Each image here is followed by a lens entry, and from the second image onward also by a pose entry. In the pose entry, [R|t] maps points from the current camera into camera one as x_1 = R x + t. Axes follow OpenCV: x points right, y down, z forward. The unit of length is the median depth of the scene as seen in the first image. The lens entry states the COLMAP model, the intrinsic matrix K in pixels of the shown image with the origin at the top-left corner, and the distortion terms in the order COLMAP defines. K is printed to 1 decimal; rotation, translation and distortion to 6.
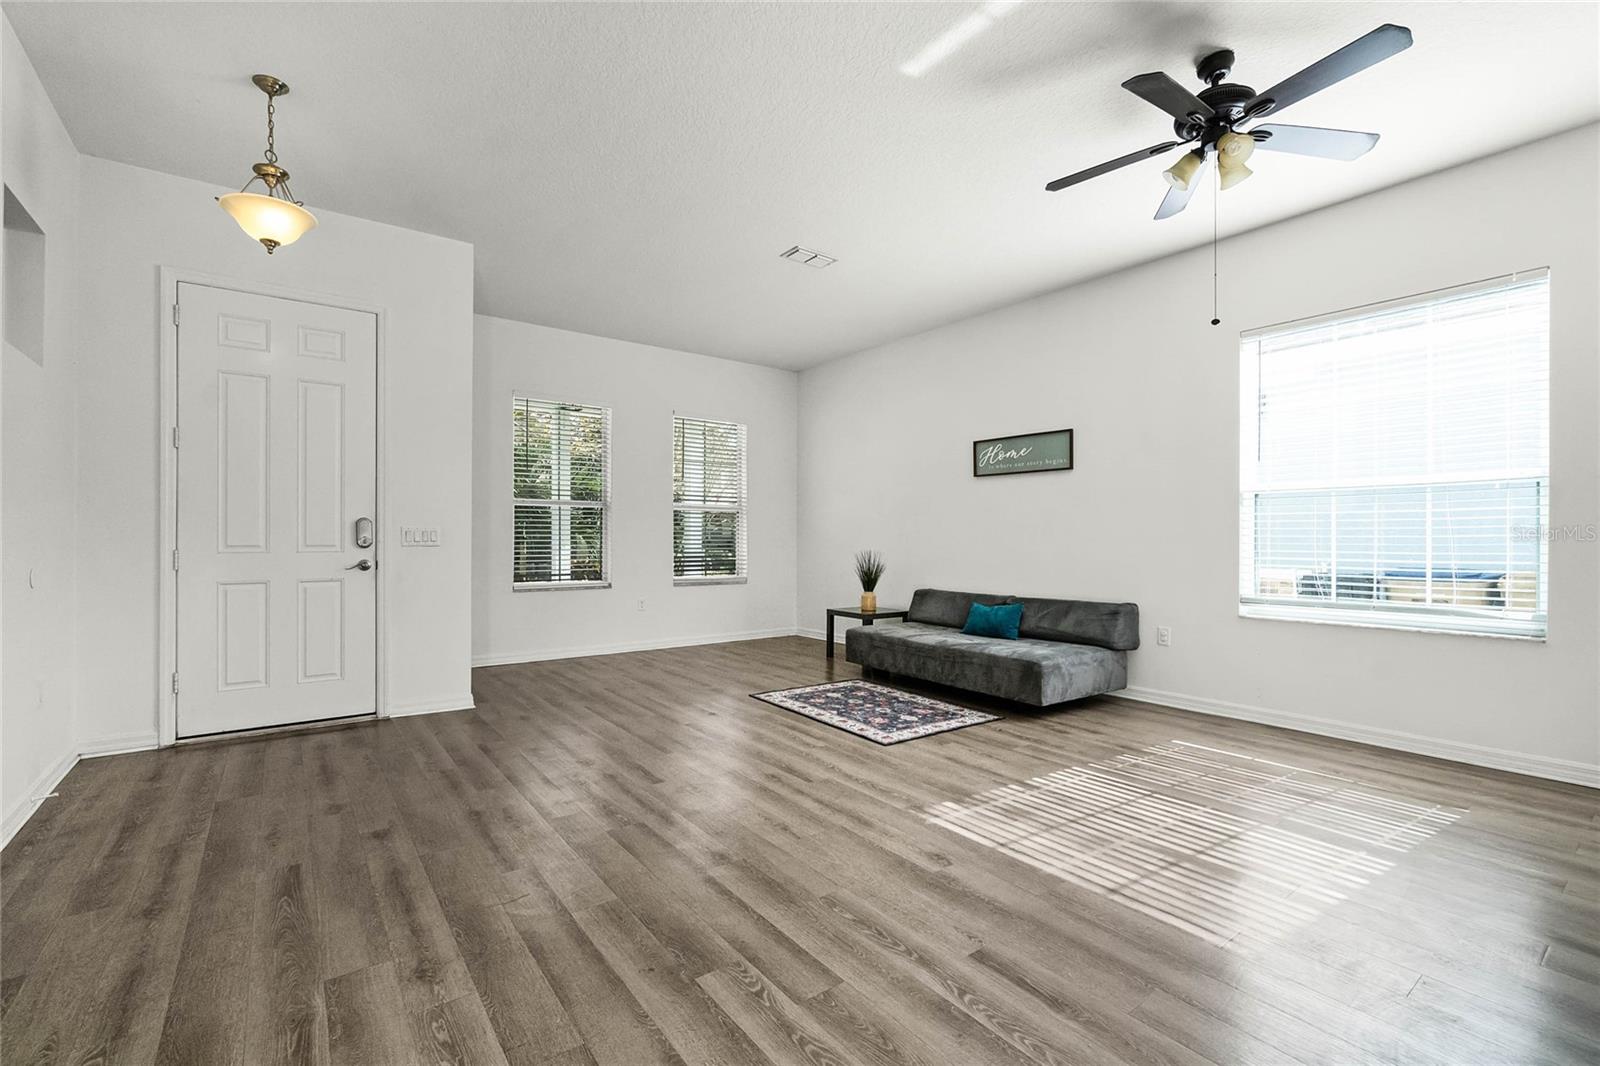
lens RADIAL K [[697.0, 0, 788.8], [0, 697.0, 538.8], [0, 0, 1]] dist [-0.002781, 0.000350]
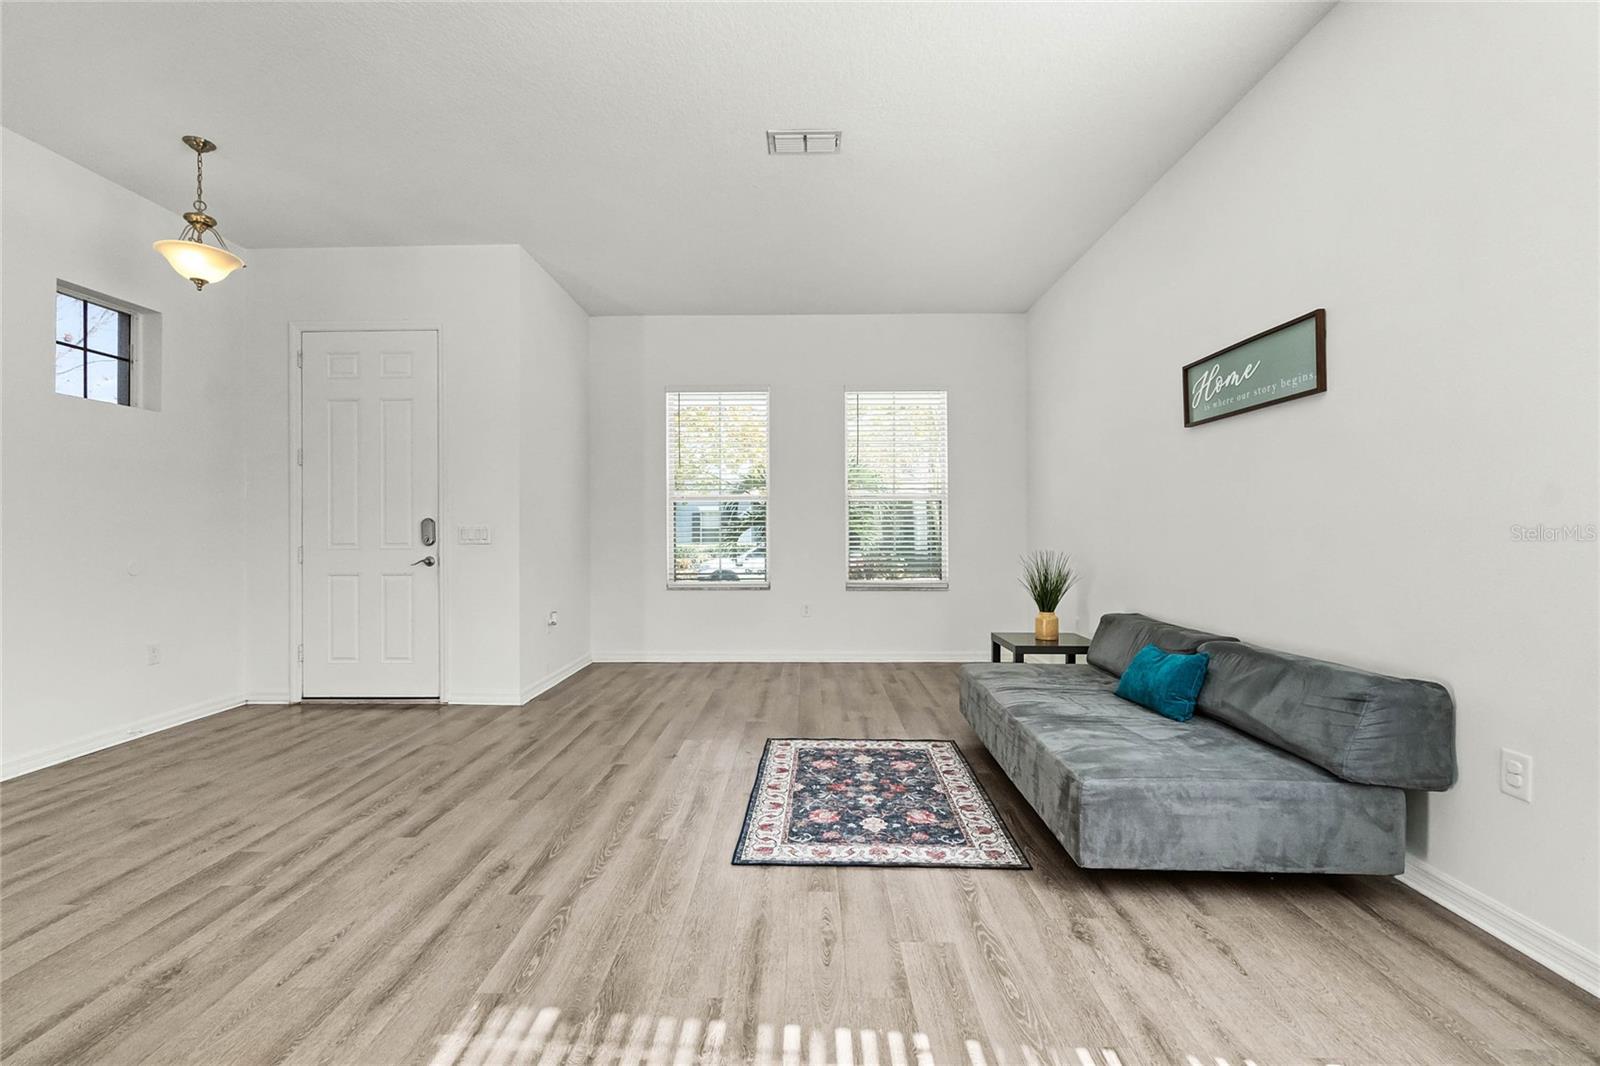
lens RADIAL K [[697.0, 0, 789.0], [0, 697.0, 530.1], [0, 0, 1]] dist [-0.002781, 0.000350]
pose [[0.794244, -0.008003, -0.607546, 0.501824], [0.004755, 0.999965, -0.006956, -0.000473], [0.607580, 0.002636, 0.794254, 0.471322]]
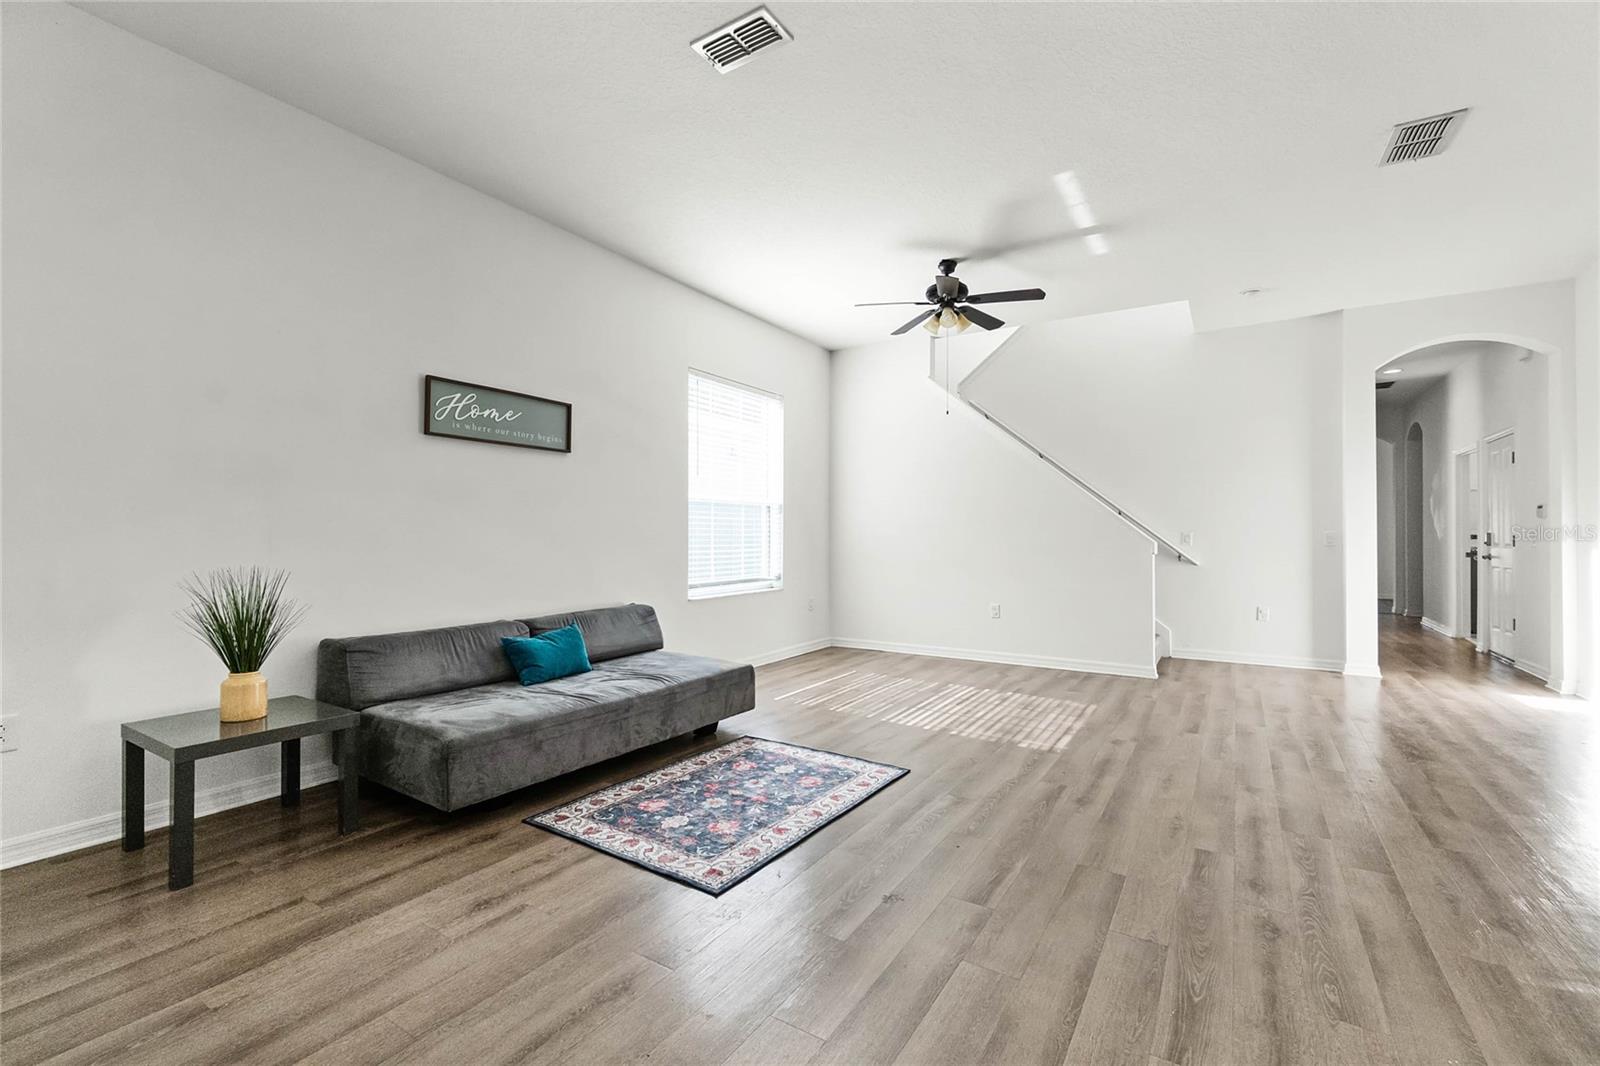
lens RADIAL K [[697.0, 0, 792.6], [0, 697.0, 533.2], [0, 0, 1]] dist [-0.002781, 0.000350]
pose [[-0.363959, -0.001999, 0.931413, -0.568603], [-0.002953, 0.999995, 0.000992, -0.008130], [-0.931410, -0.002389, -0.363963, 1.303881]]
